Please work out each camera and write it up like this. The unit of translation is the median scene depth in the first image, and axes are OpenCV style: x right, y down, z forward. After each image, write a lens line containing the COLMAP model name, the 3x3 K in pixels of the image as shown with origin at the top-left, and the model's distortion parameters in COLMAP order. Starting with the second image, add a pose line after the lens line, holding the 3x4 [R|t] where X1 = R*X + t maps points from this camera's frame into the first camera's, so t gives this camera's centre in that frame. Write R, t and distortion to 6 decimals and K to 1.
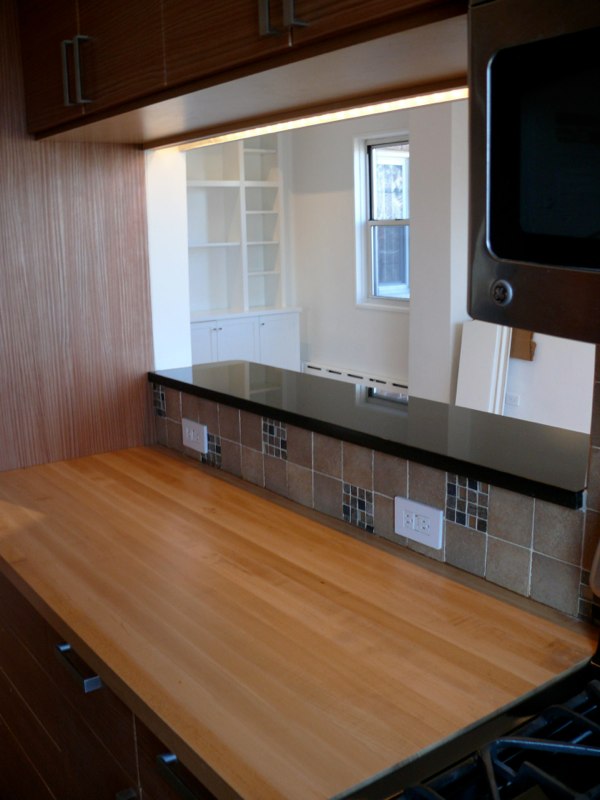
lens RADIAL K [[821.2, 0, 300.0], [0, 821.2, 400.0], [0, 0, 1]] dist [-0.209813, 0.238521]
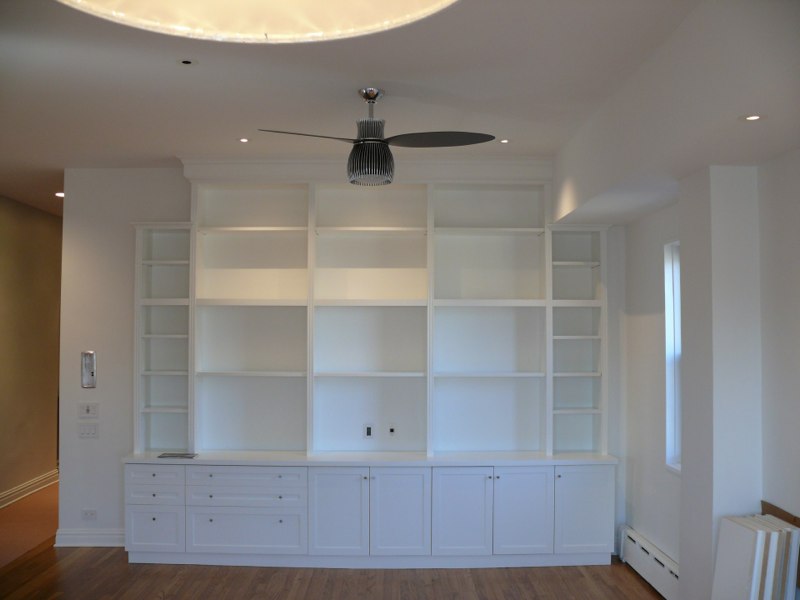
lens RADIAL K [[821.2, 0, 400.0], [0, 821.2, 300.0], [0, 0, 1]] dist [-0.209813, 0.238521]
pose [[0.813672, -0.006611, -0.581287, 0.288244], [-0.136488, 0.969811, -0.202083, -0.079429], [0.565074, 0.243768, 0.788206, 0.250549]]
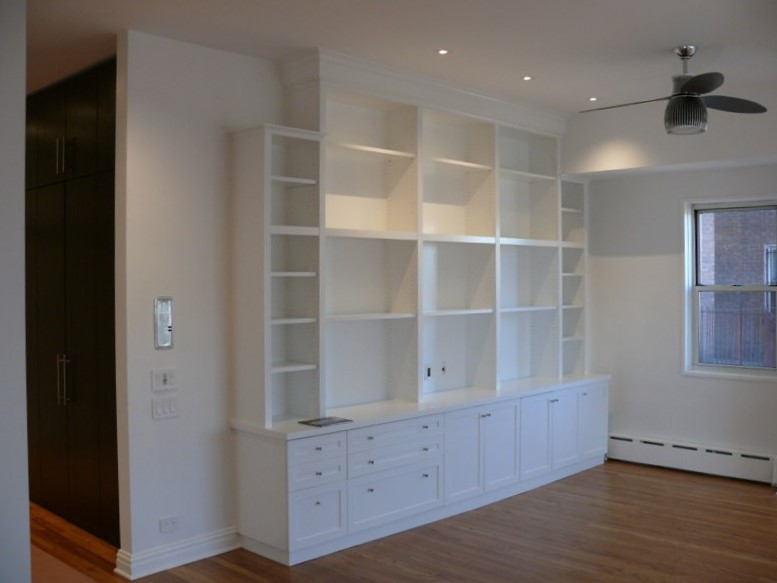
lens RADIAL K [[825.9, 0, 380.2], [0, 825.9, 287.1], [0, 0, 1]] dist [-0.209192, 0.225064]
pose [[0.985174, 0.014652, 0.170929, -0.435588], [0.018525, 0.981435, -0.190898, -0.040008], [-0.170553, 0.191234, 0.966613, 0.124719]]
